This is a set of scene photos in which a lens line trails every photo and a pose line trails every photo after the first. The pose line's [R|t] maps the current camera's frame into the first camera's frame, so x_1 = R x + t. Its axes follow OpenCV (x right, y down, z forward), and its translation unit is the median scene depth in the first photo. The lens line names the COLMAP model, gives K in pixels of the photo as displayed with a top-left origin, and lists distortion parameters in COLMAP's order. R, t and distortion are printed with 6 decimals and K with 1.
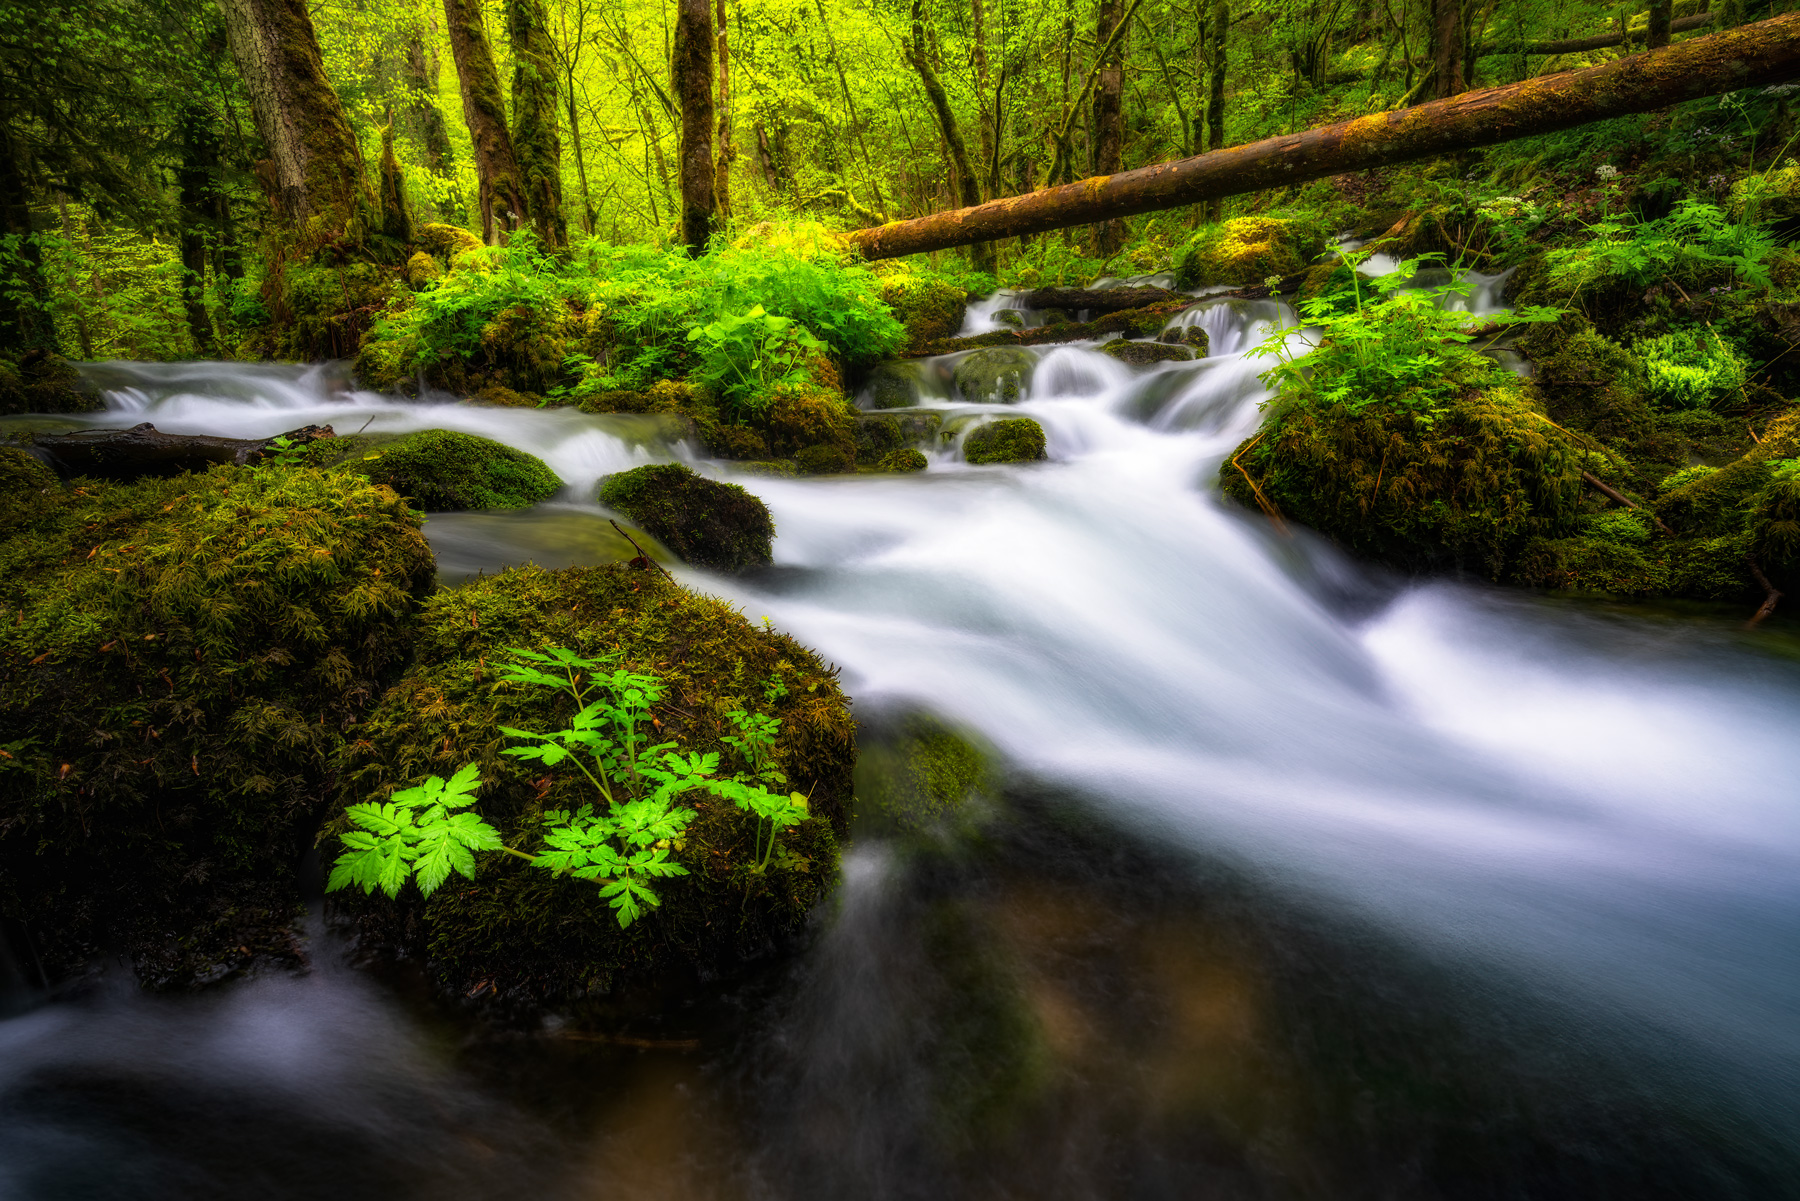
lens RADIAL K [[825.9, 0, 900.1], [0, 825.9, 601.0], [0, 0, 1]] dist [0.000148, 0.000785]
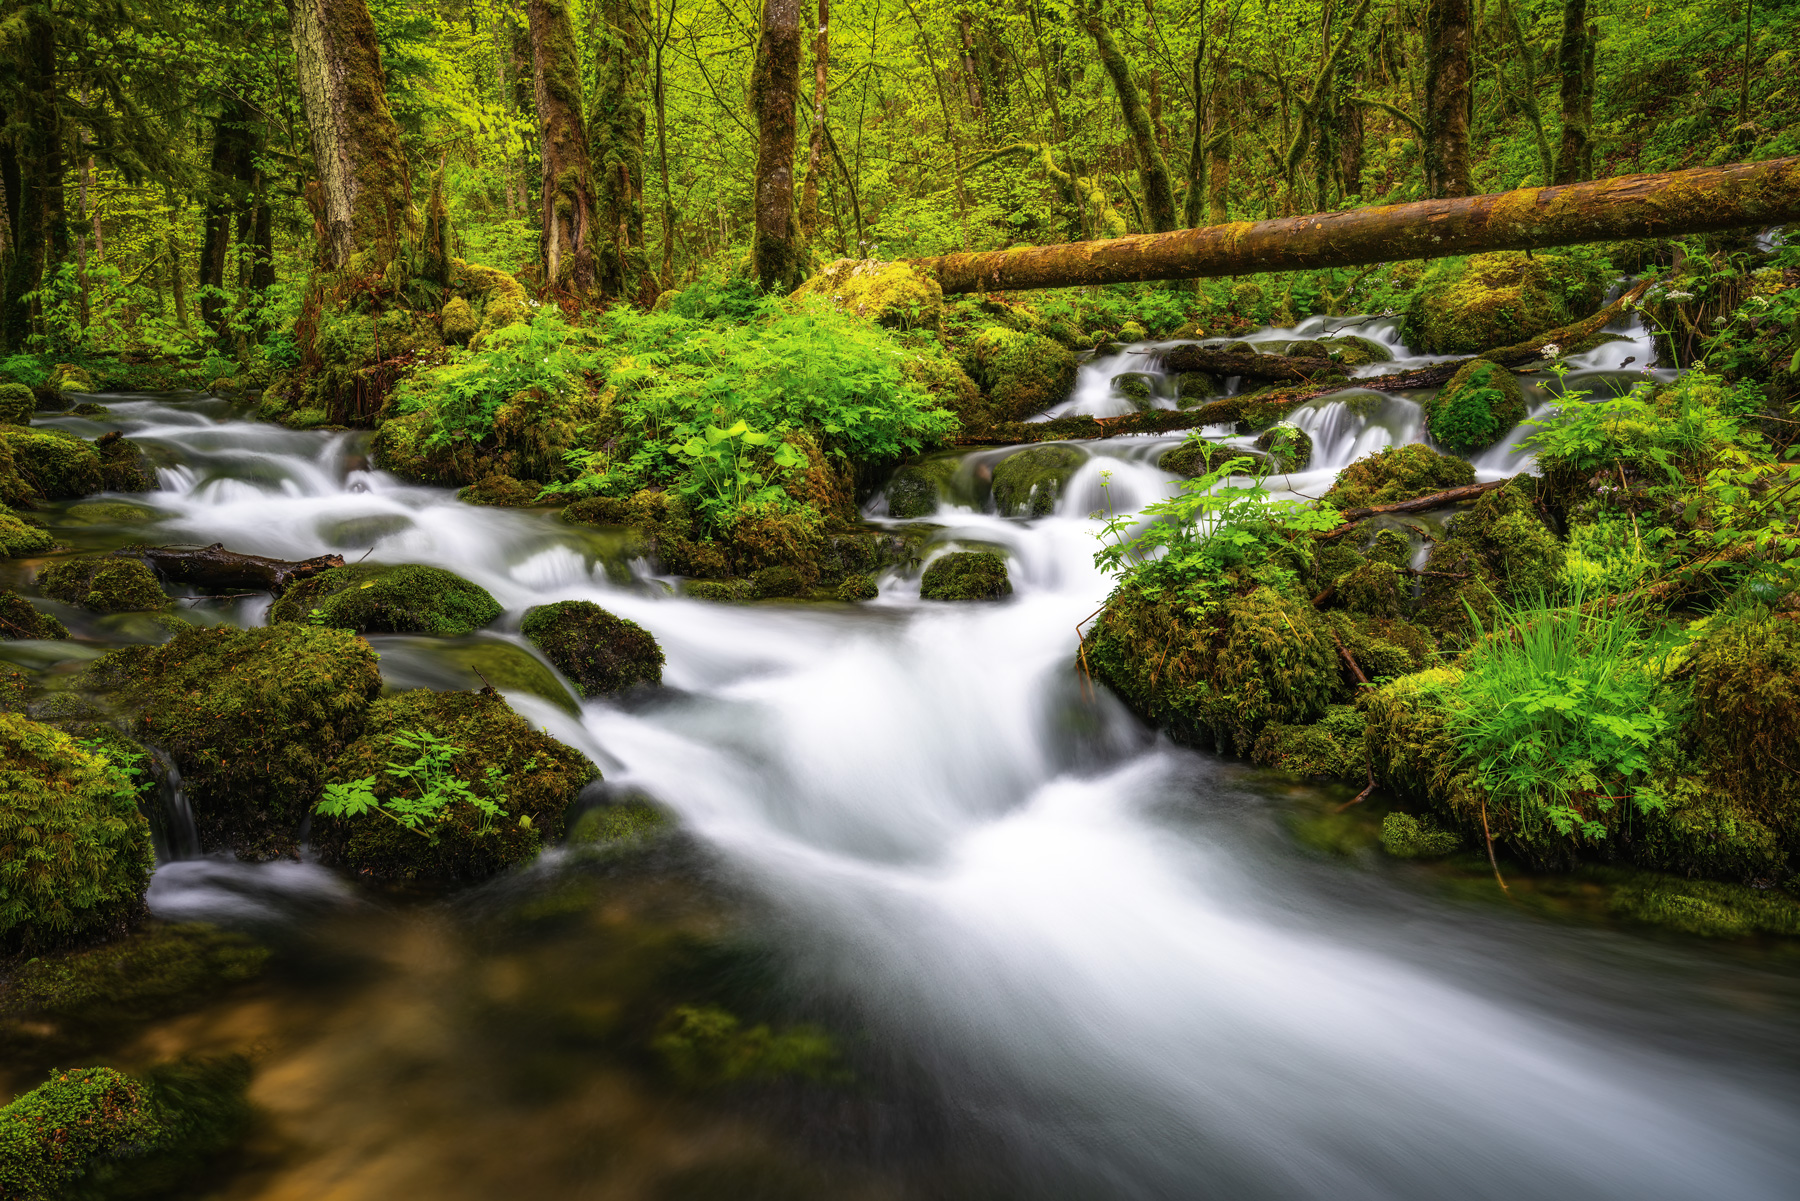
lens RADIAL K [[1365.8, 0, 900.0], [0, 1365.8, 602.3], [0, 0, 1]] dist [0.009397, 0.003648]
pose [[0.976338, 0.070807, -0.204327, 0.300689], [-0.088568, 0.992923, -0.079122, -0.021286], [0.197279, 0.095347, 0.975700, -0.450951]]
